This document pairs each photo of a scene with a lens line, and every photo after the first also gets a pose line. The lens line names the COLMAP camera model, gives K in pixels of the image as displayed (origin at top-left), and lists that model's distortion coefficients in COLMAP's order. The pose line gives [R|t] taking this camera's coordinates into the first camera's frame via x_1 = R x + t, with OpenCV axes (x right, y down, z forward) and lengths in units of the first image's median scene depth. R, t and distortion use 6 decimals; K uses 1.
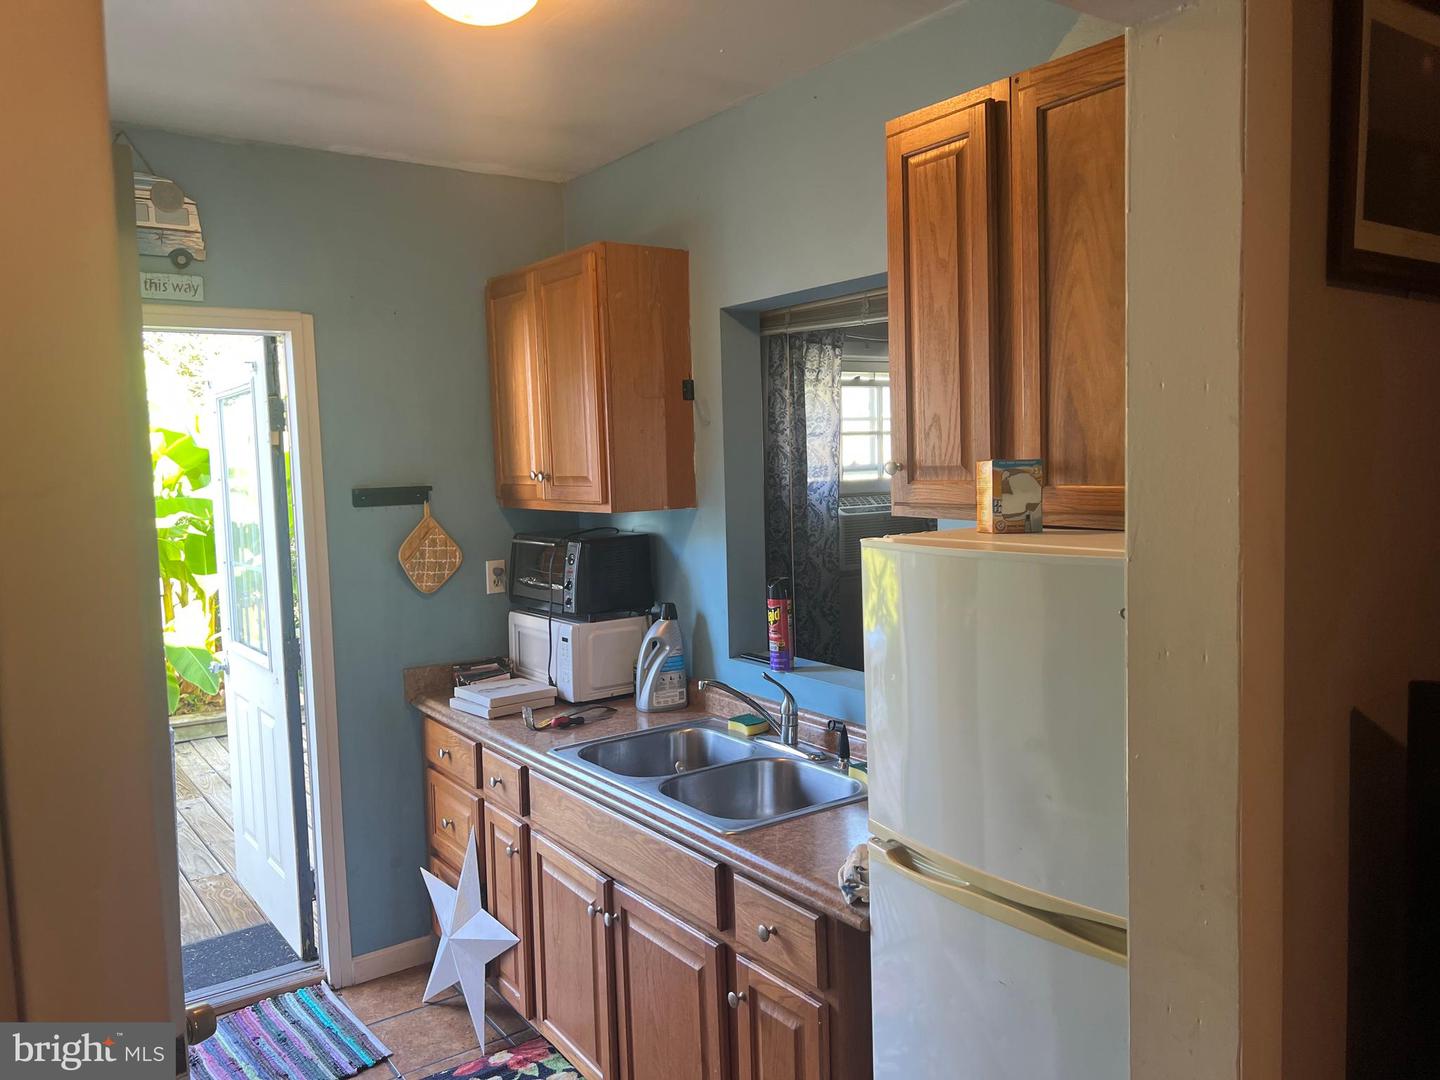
lens RADIAL K [[1077.5, 0, 718.2], [0, 1077.5, 516.5], [0, 0, 1]] dist [0.124323, -0.132654]
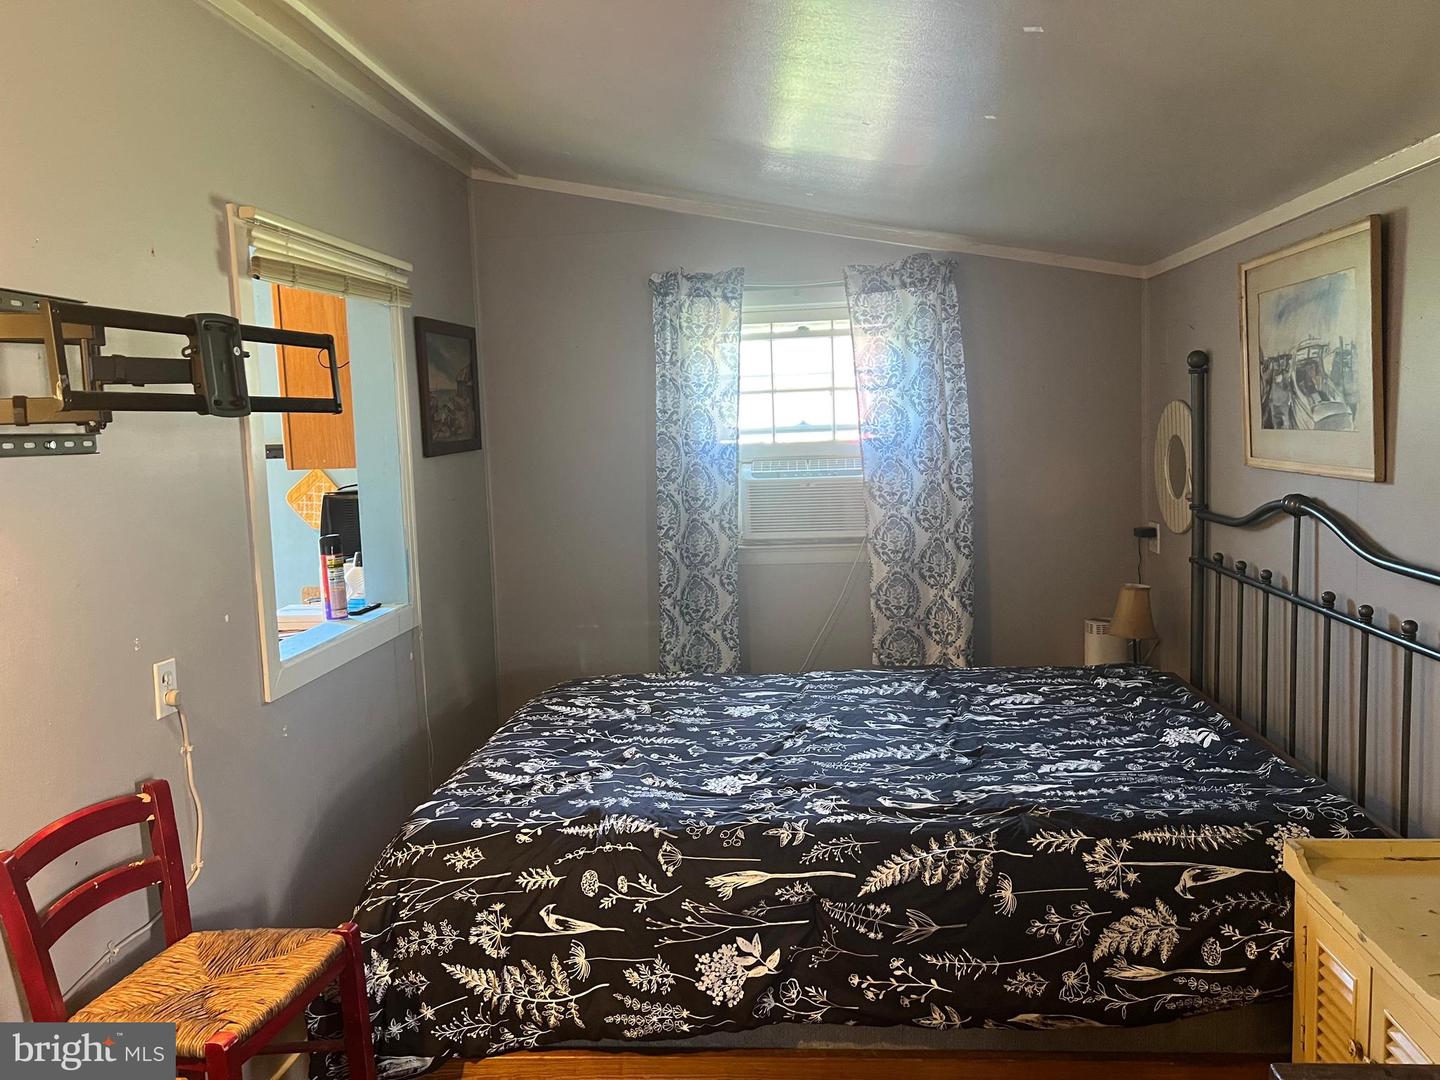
lens RADIAL K [[1077.5, 0, 718.2], [0, 1077.5, 516.5], [0, 0, 1]] dist [0.124323, -0.132654]
pose [[0.759676, 0.055500, -0.647930, 0.677022], [-0.023168, 0.998029, 0.058325, -0.022491], [0.649889, -0.029297, 0.759464, 0.266053]]
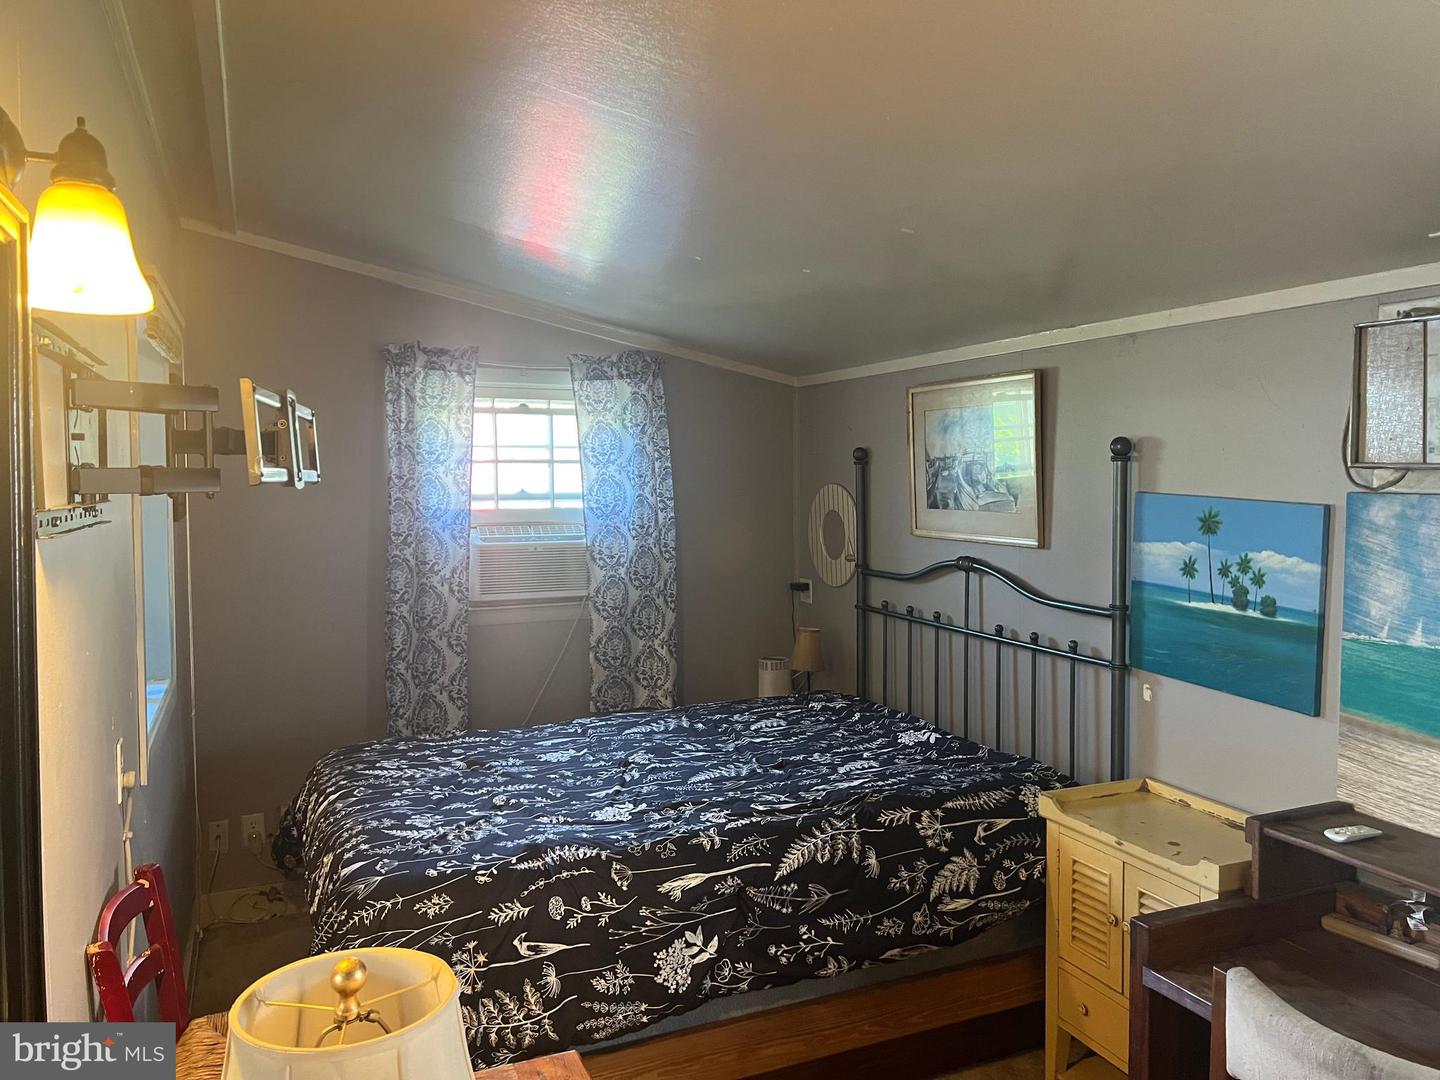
lens RADIAL K [[1077.5, 0, 718.2], [0, 1077.5, 516.5], [0, 0, 1]] dist [0.124323, -0.132654]
pose [[0.976107, 0.028985, -0.215346, 0.522227], [-0.032625, 0.999378, -0.013366, -0.019903], [0.214825, 0.020072, 0.976446, 0.080679]]
